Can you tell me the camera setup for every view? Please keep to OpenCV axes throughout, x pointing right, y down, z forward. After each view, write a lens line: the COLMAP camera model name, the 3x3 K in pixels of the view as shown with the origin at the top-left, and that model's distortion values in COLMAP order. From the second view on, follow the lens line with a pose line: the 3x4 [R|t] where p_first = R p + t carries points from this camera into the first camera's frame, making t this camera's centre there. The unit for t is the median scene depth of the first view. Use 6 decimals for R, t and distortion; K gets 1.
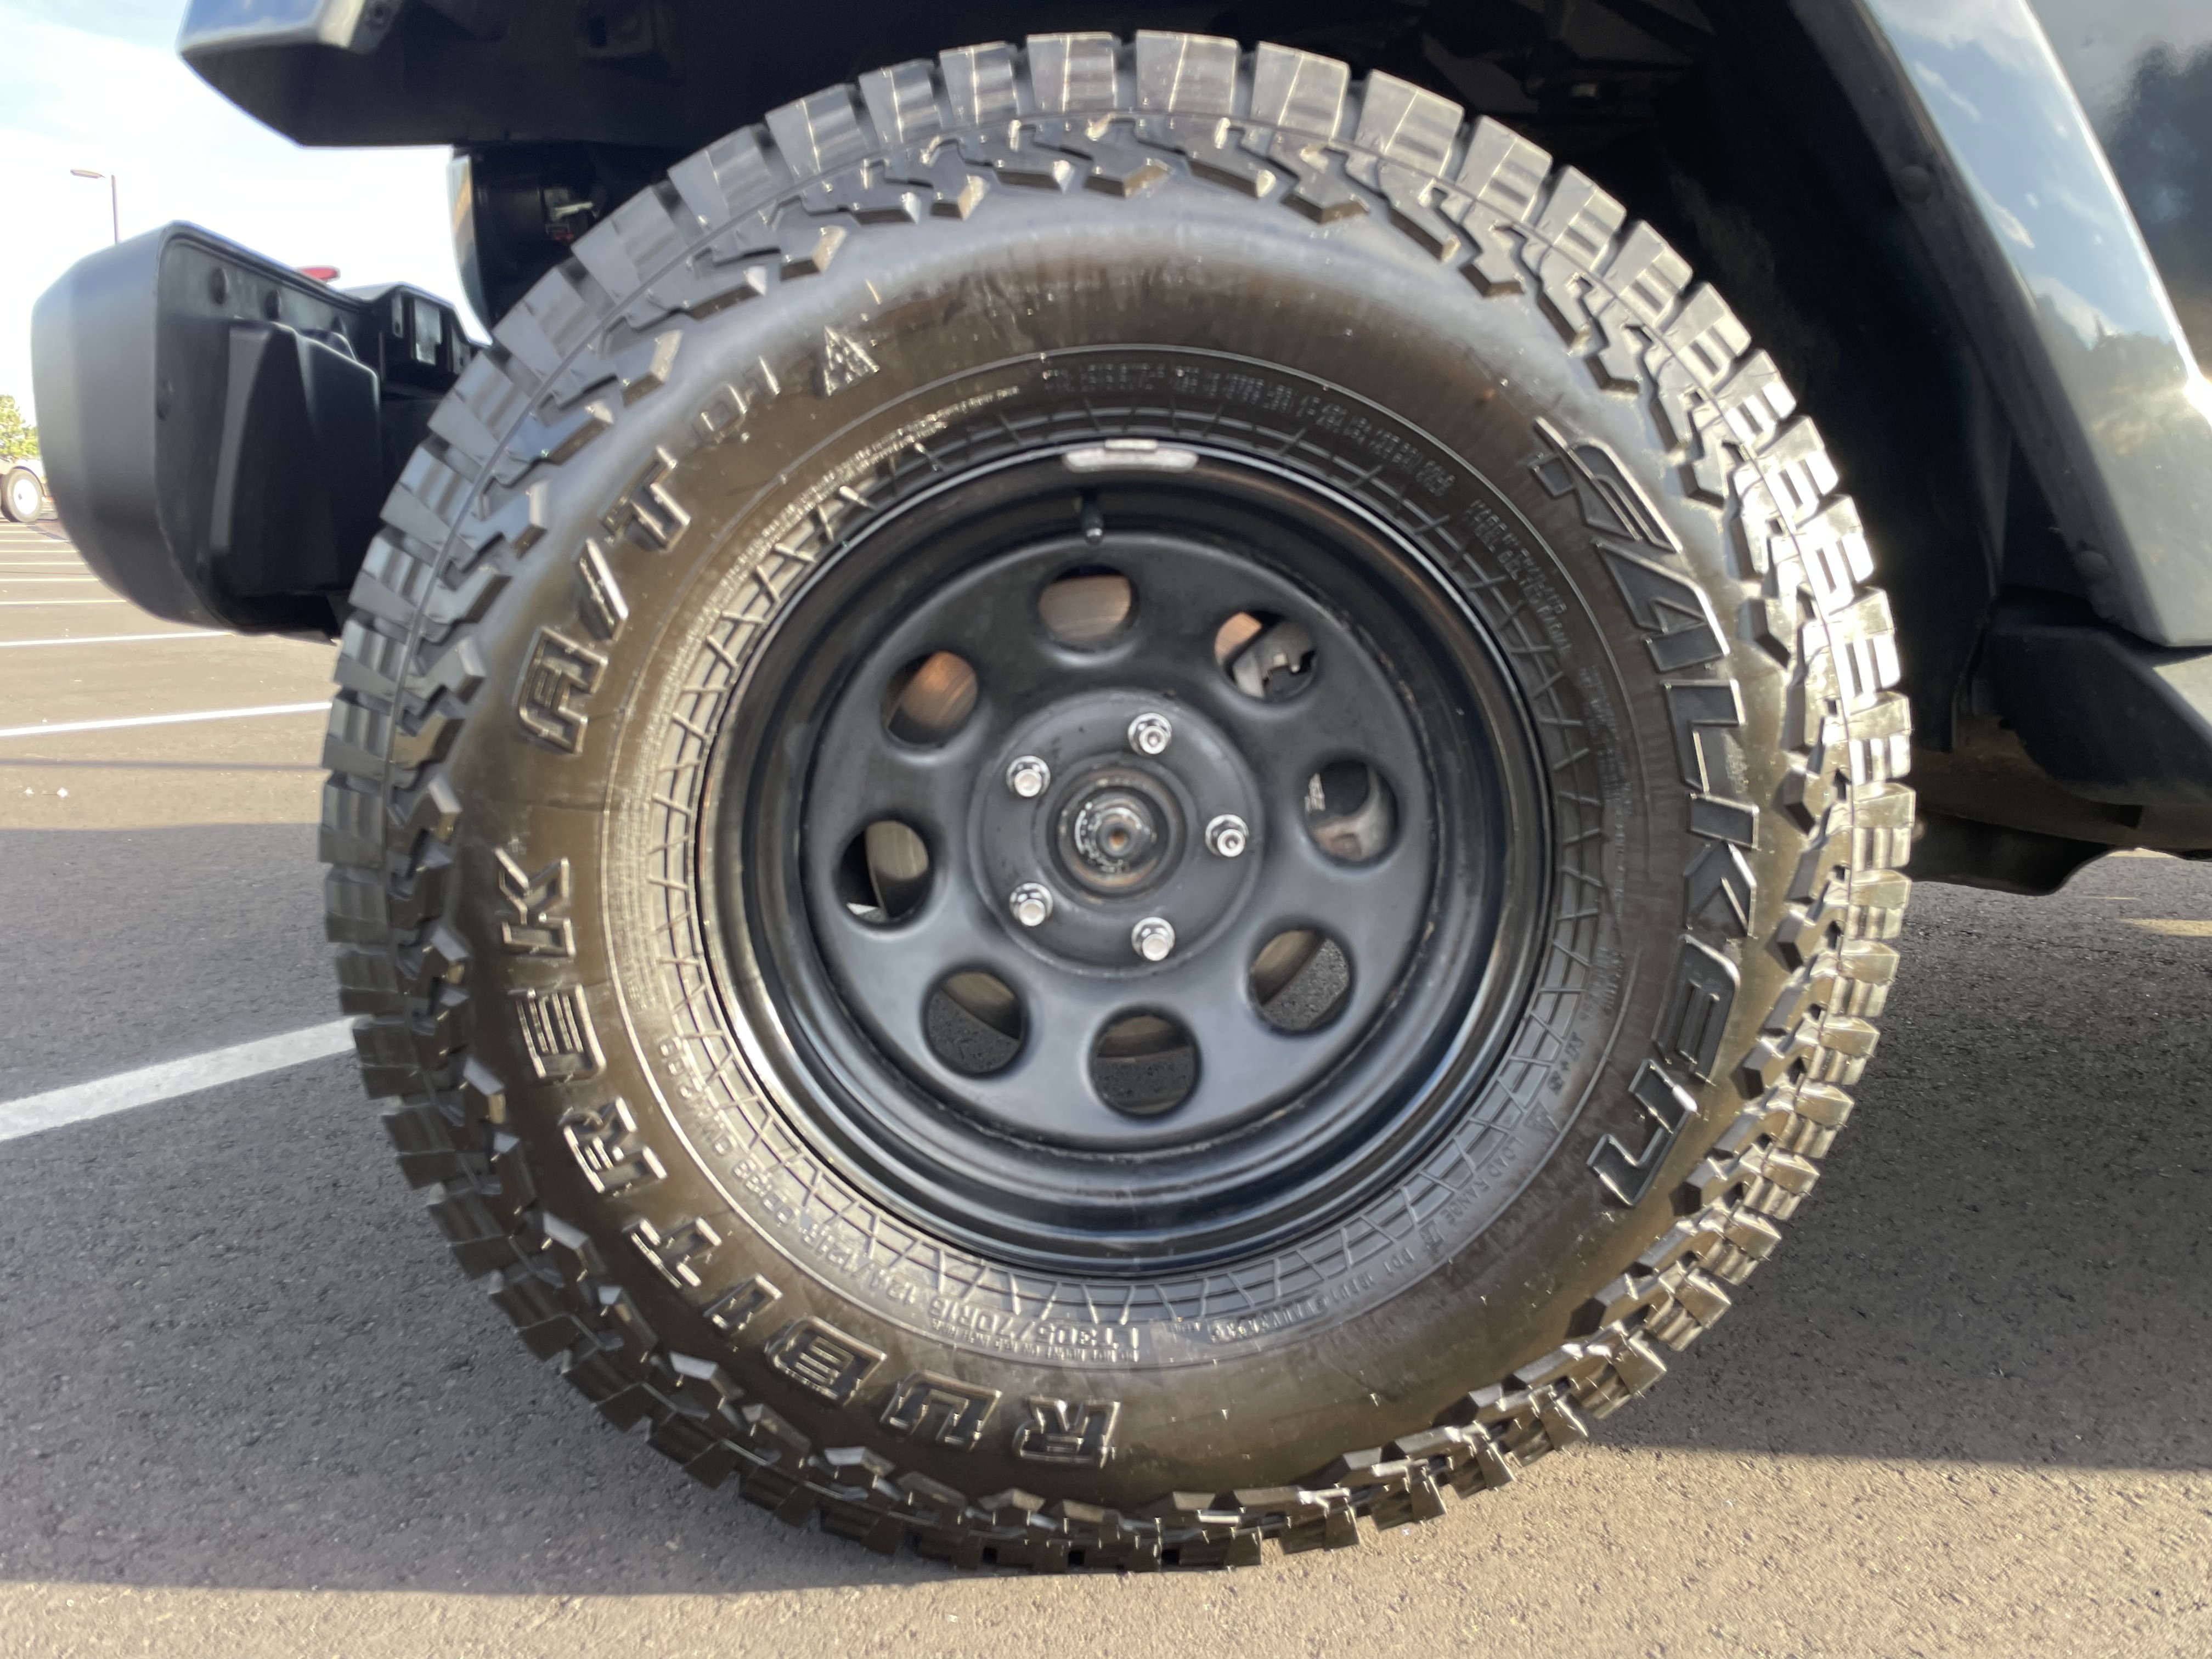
lens RADIAL K [[1719.8, 0, 1102.6], [0, 1719.8, 836.2], [0, 0, 1]] dist [0.071388, -0.106412]
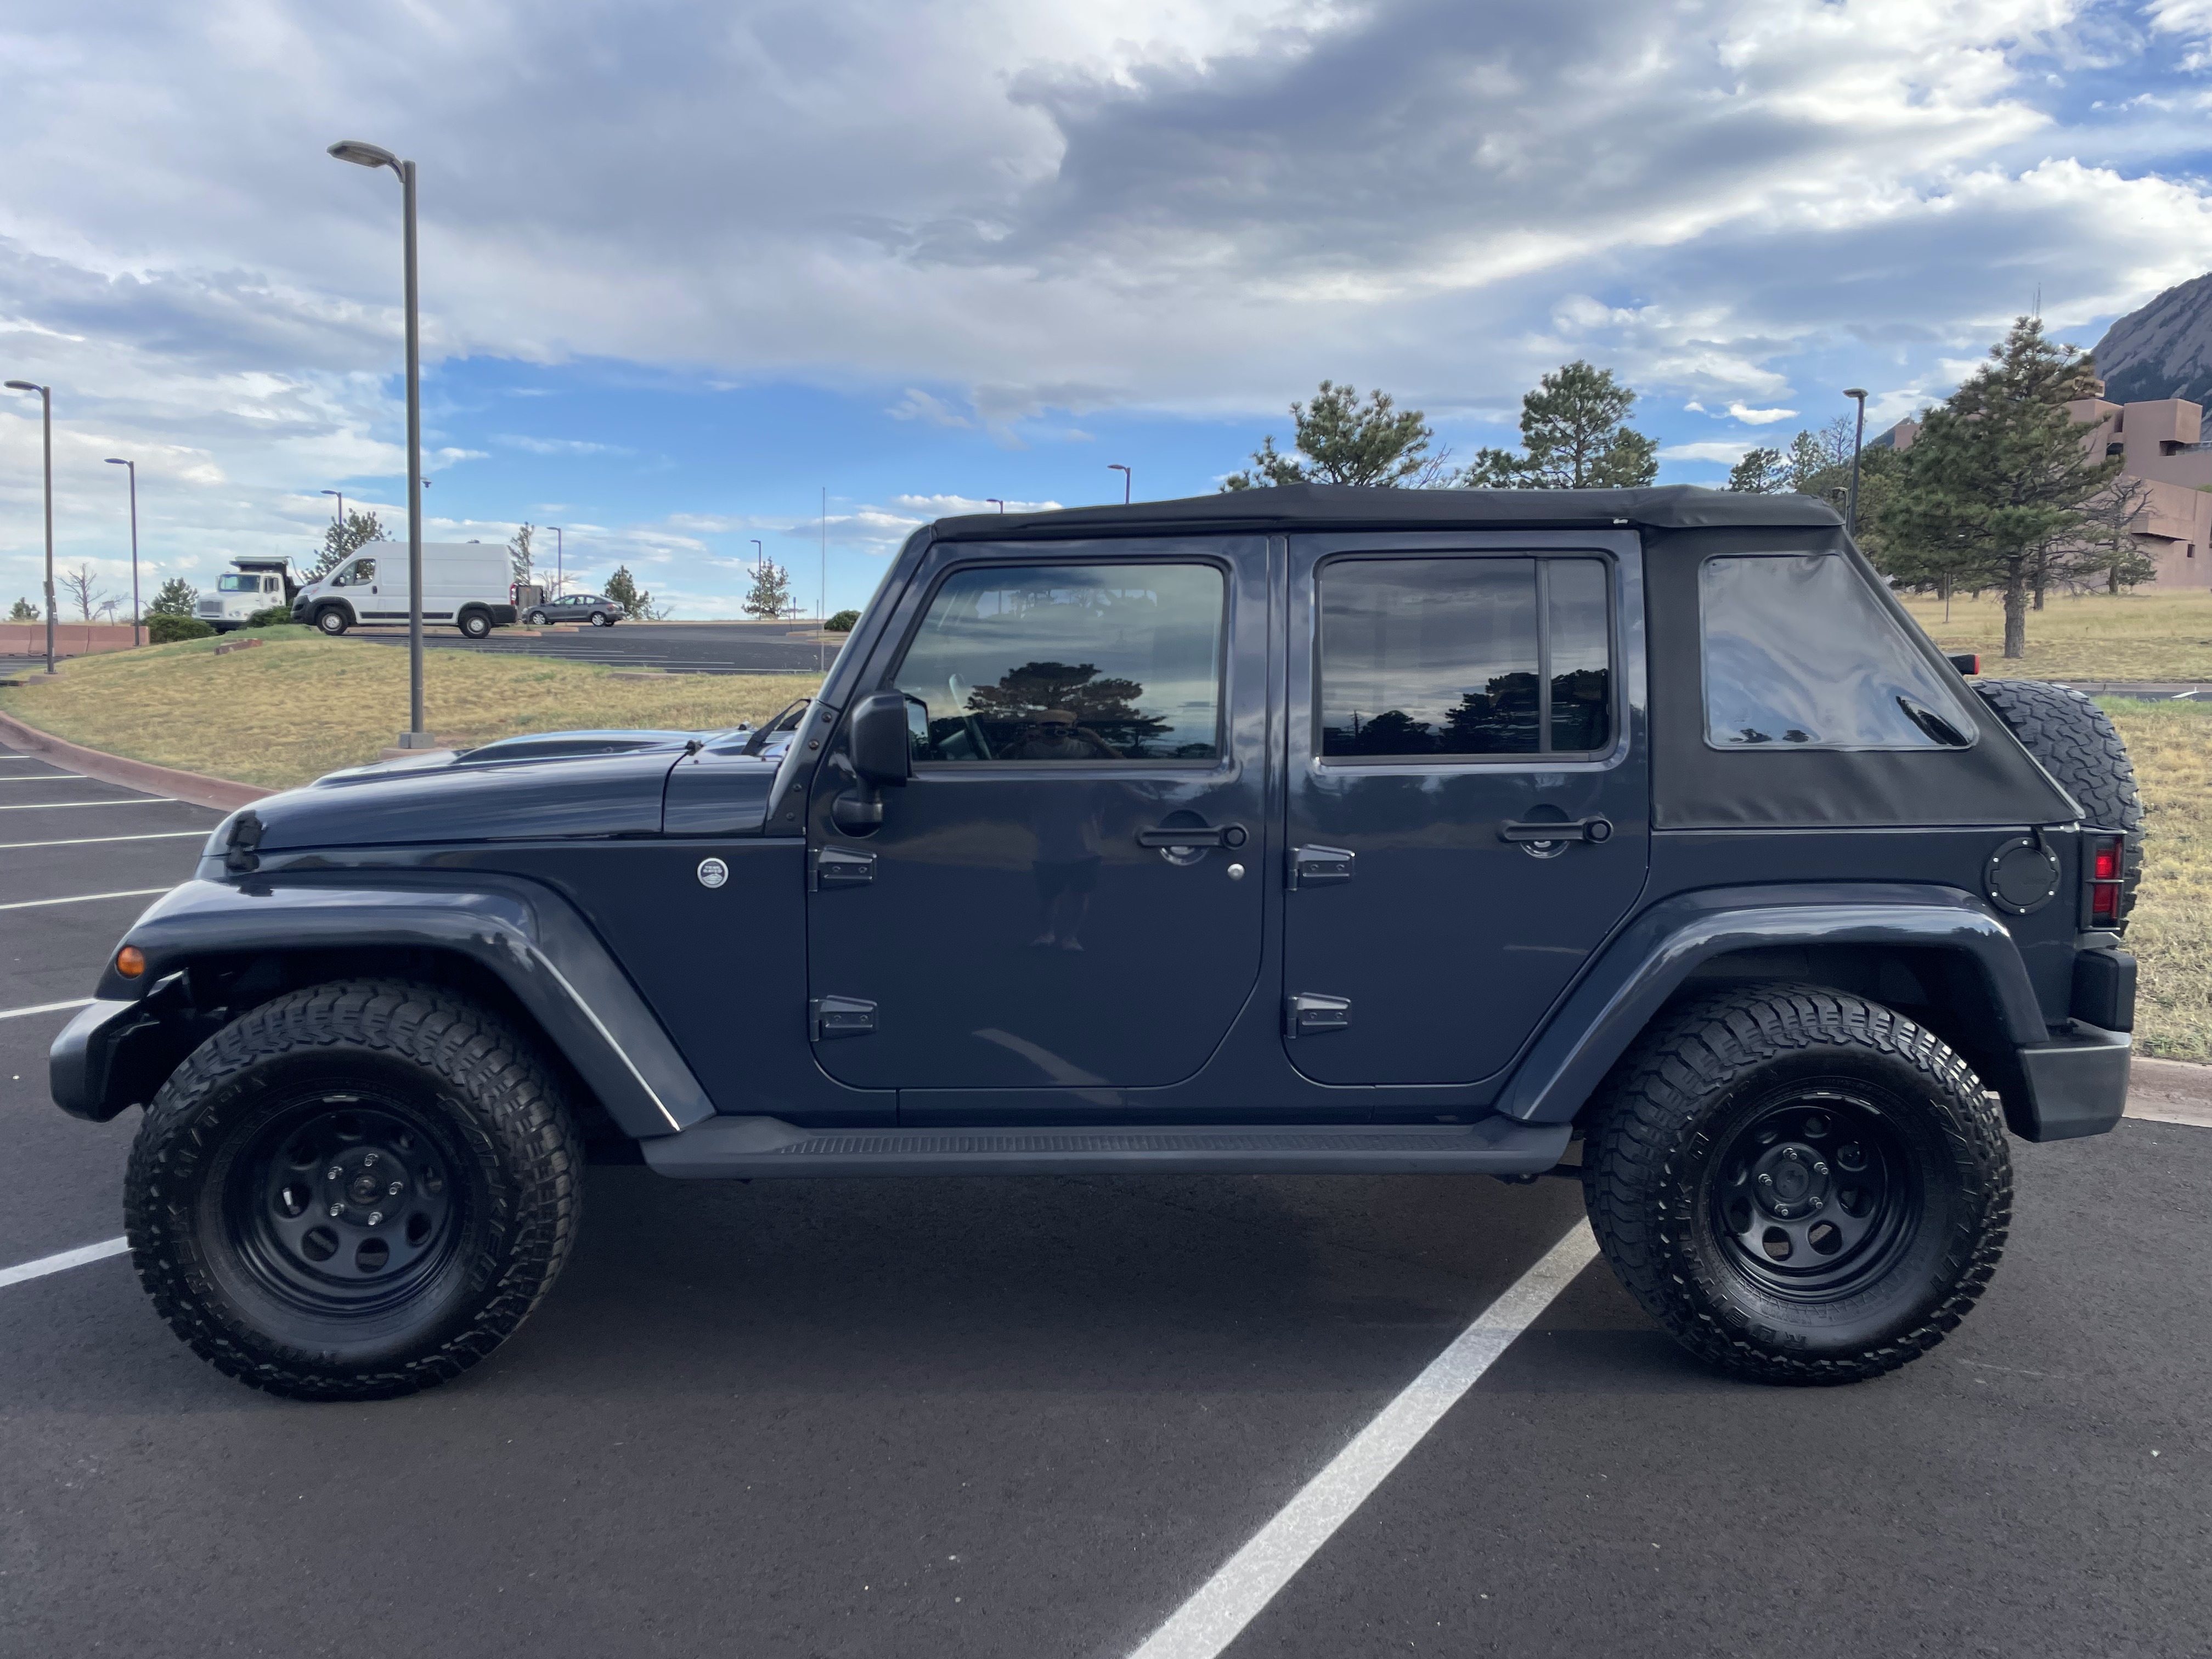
lens RADIAL K [[1719.8, 0, 1114.0], [0, 1719.8, 822.7], [0, 0, 1]] dist [0.071388, -0.106412]
pose [[0.999010, -0.005102, 0.044201, 1.489186], [0.008642, 0.996735, -0.080273, -0.478447], [-0.043647, 0.080576, 0.995792, -2.838500]]
